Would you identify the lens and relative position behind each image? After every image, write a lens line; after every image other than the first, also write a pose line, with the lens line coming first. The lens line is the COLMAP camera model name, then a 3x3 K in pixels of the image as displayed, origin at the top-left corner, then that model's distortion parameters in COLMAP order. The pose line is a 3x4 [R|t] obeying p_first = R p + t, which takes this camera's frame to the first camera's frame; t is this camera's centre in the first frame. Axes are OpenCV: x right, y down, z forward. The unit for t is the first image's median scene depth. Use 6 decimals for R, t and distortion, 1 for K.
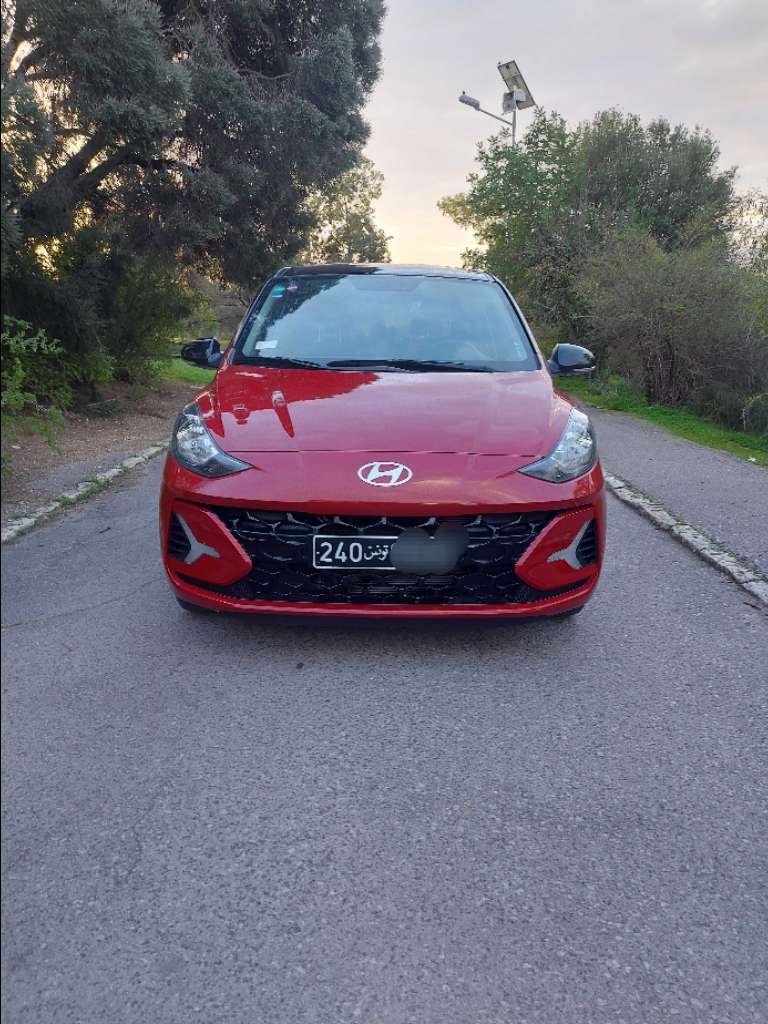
lens RADIAL K [[714.3, 0, 384.0], [0, 714.3, 512.0], [0, 0, 1]] dist [0.001753, 0.000222]
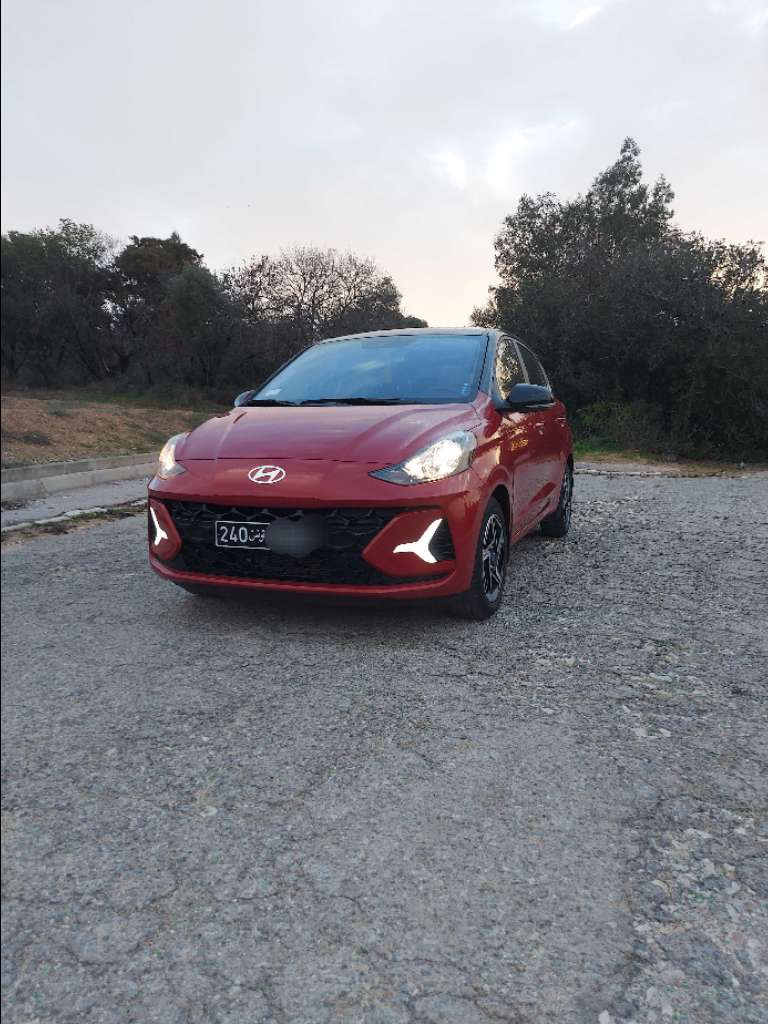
lens RADIAL K [[714.3, 0, 384.0], [0, 714.3, 512.0], [0, 0, 1]] dist [0.001753, 0.000222]
pose [[0.920385, 0.015096, -0.390723, 0.695975], [-0.064999, 0.991258, -0.114813, 0.146715], [0.385574, 0.131069, 0.913320, -0.083802]]
